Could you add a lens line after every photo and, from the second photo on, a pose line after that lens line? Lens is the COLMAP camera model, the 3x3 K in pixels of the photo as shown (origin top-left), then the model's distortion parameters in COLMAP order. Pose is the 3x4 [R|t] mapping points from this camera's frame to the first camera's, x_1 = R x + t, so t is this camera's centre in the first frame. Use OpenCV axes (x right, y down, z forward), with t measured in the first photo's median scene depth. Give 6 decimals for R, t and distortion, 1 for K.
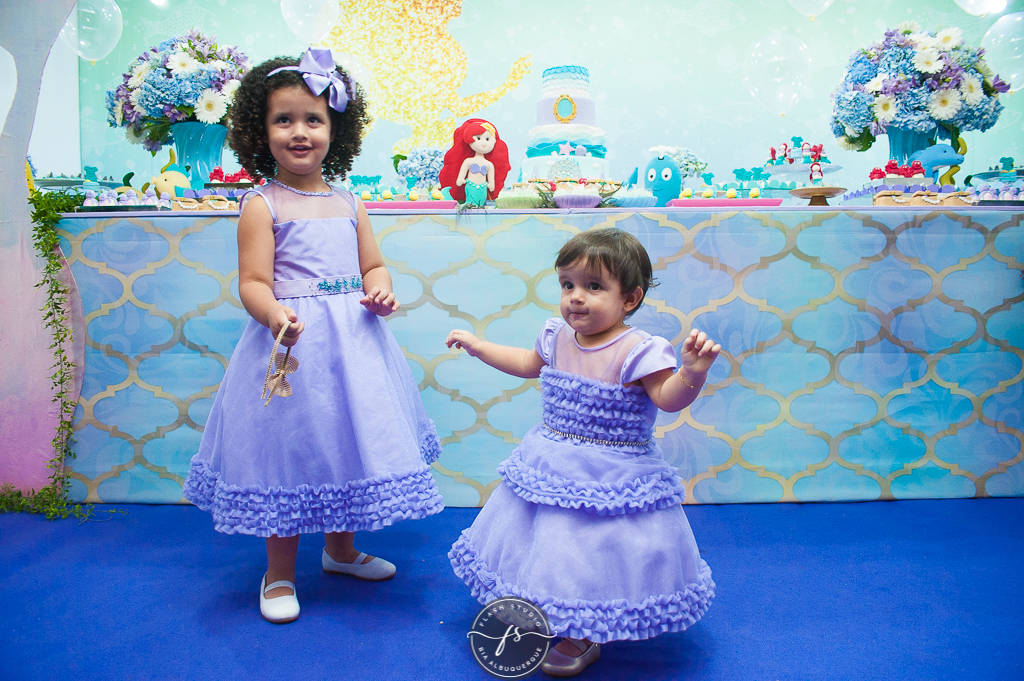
lens RADIAL K [[816.8, 0, 512.4], [0, 816.8, 350.3], [0, 0, 1]] dist [-0.128289, 0.091181]
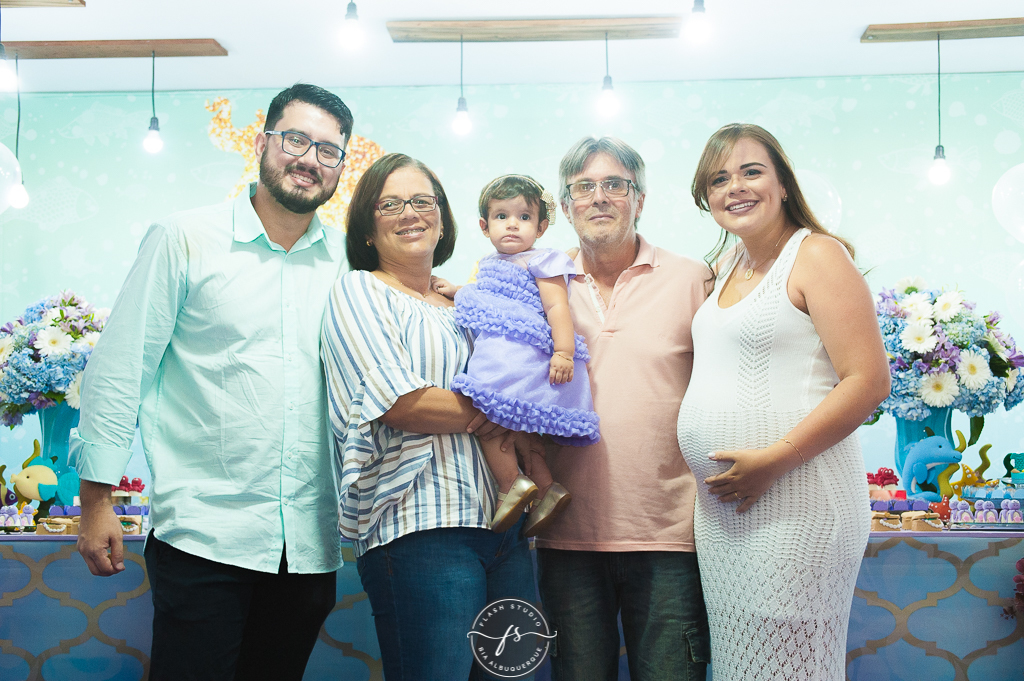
lens RADIAL K [[1352.5, 0, 511.9], [0, 1352.5, 354.8], [0, 0, 1]] dist [0.003534, 0.272708]
pose [[0.999030, -0.001962, -0.043982, 0.155508], [-0.004269, 0.989983, -0.141124, -0.141785], [0.043818, 0.141175, 0.989014, -0.459369]]
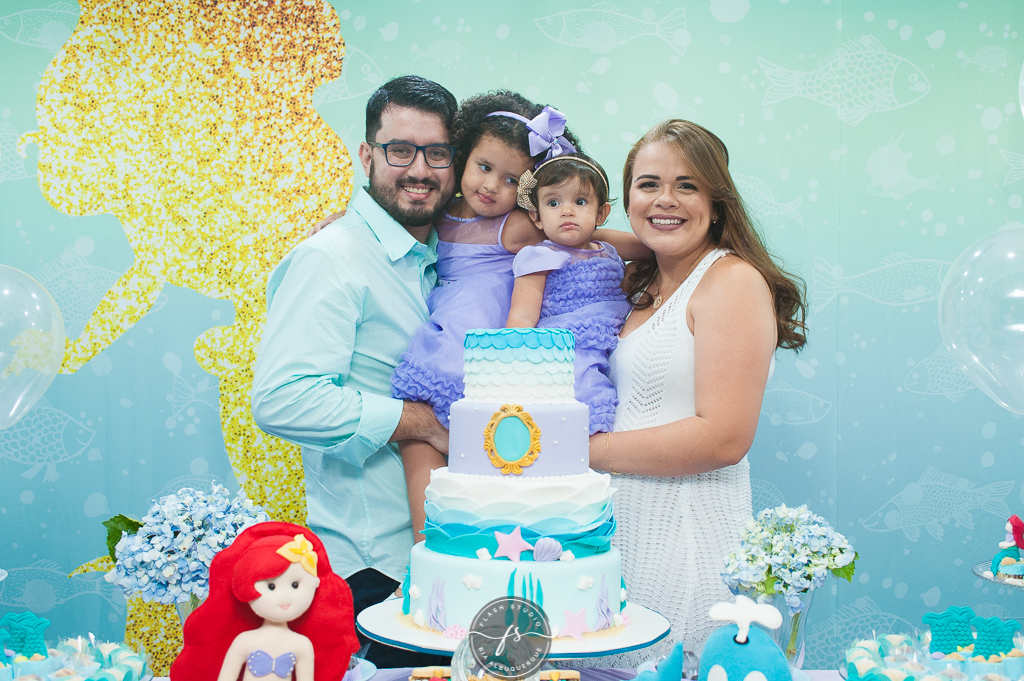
lens RADIAL K [[1380.4, 0, 518.1], [0, 1380.4, 279.5], [0, 0, 1]] dist [-0.044719, 0.081003]
pose [[0.999895, 0.013800, 0.004323, 0.068545], [-0.013077, 0.990457, -0.137203, -0.303207], [-0.006175, 0.137133, 0.990533, 0.308901]]
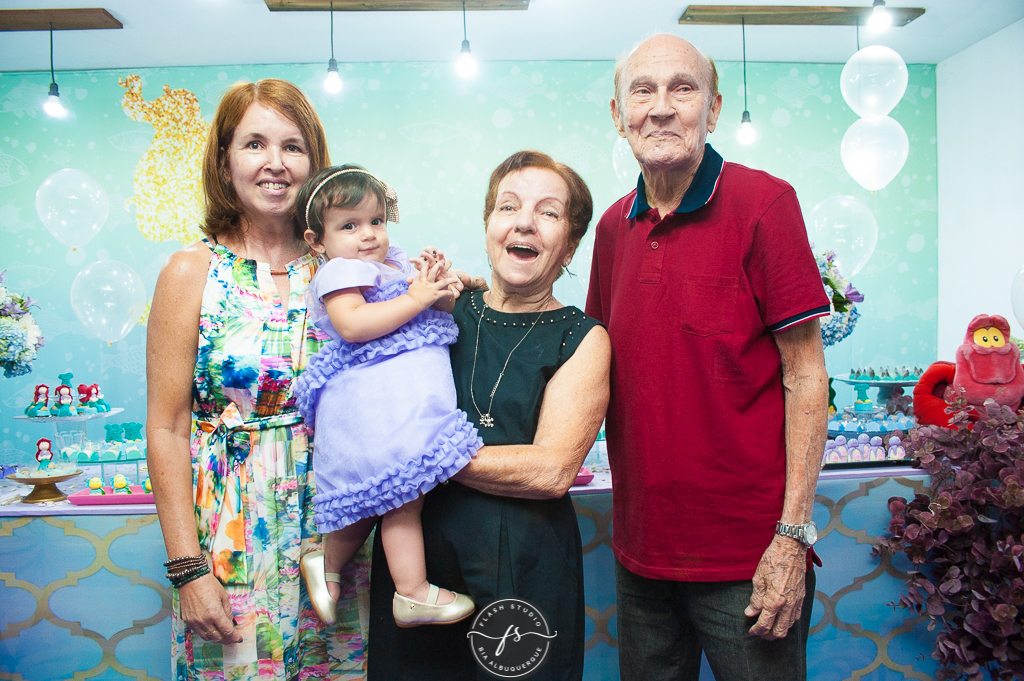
lens RADIAL K [[816.8, 0, 512.4], [0, 816.8, 350.3], [0, 0, 1]] dist [-0.128289, 0.091181]
pose [[0.996123, -0.024534, 0.084482, 0.162194], [0.029344, 0.997990, -0.056175, -0.242494], [-0.082934, 0.058436, 0.994840, 0.134097]]
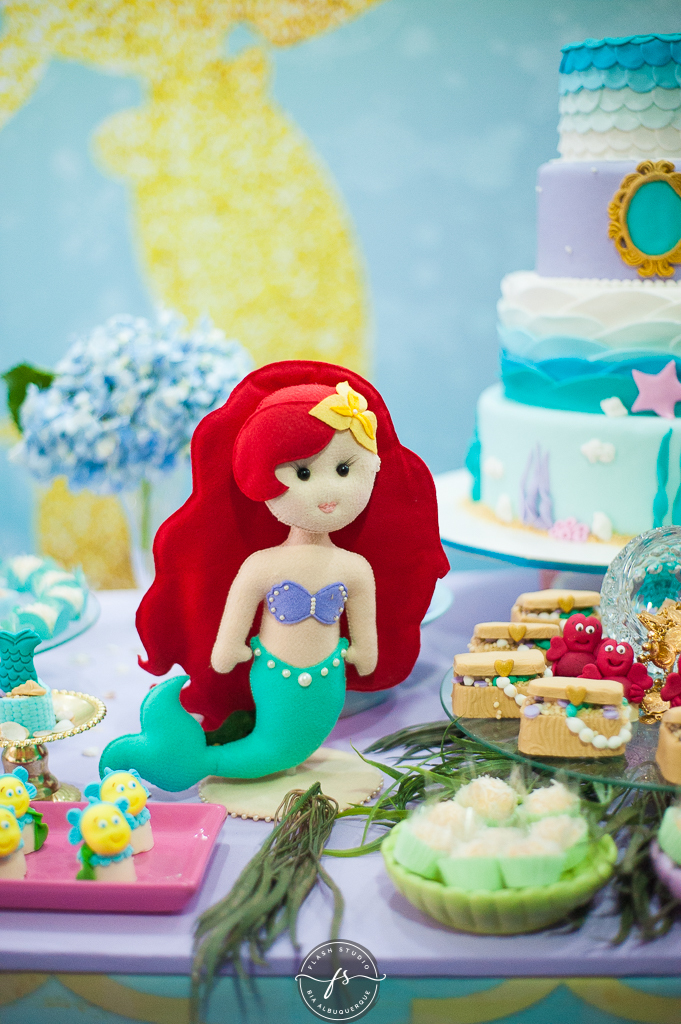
lens RADIAL K [[1489.6, 0, 340.5], [0, 1489.6, 512.0], [0, 0, 1]] dist [-0.104163, 0.013737]
pose [[0.998627, -0.006258, -0.052014, -0.009841], [0.013077, 0.991188, 0.131816, -0.290007], [0.050730, -0.132316, 0.989909, 0.568414]]
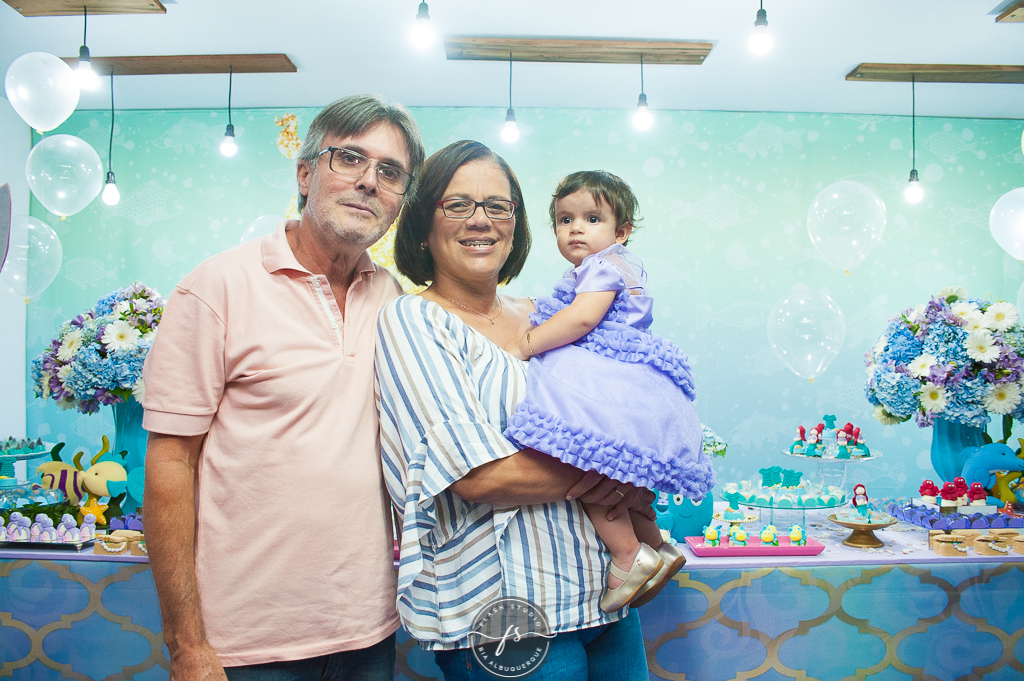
lens RADIAL K [[830.7, 0, 512.0], [0, 830.7, 350.9], [0, 0, 1]] dist [-0.128666, 0.093211]
pose [[0.999749, 0.013532, 0.017884, -0.008512], [-0.011815, 0.995611, -0.092840, -0.274486], [-0.019061, 0.092605, 0.995520, 0.122978]]
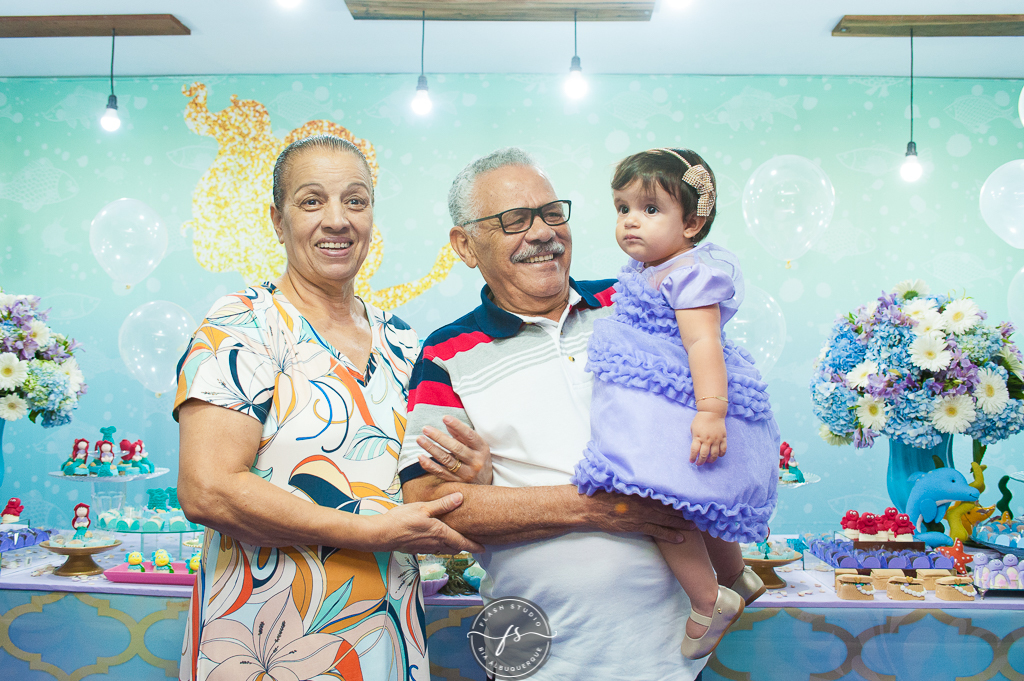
lens RADIAL K [[991.4, 0, 512.0], [0, 991.4, 340.5], [0, 0, 1]] dist [-0.103568, 0.116322]
pose [[0.999333, 0.020261, -0.030368, 0.168943], [-0.023574, 0.993309, -0.113059, -0.267138], [0.027875, 0.113700, 0.993124, 0.089523]]
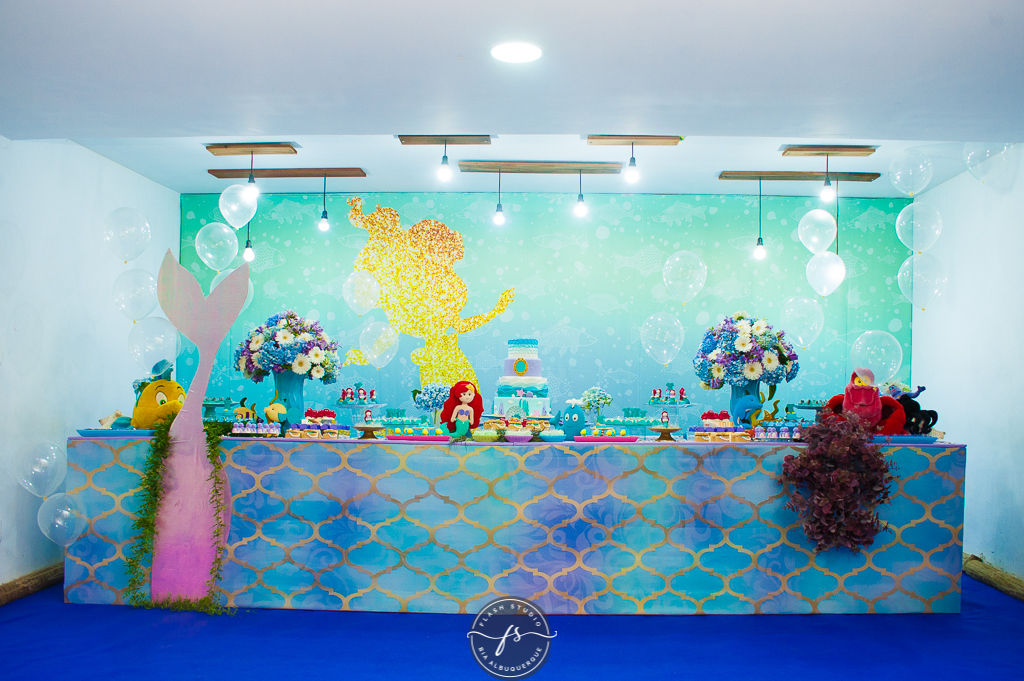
lens RADIAL K [[906.3, 0, 529.1], [0, 906.3, 388.5], [0, 0, 1]] dist [-0.134261, 0.134863]
pose [[0.999856, 0.016112, -0.005261, 0.098216], [-0.016538, 0.995374, -0.094643, -0.092837], [0.003712, 0.094717, 0.995497, -0.837816]]
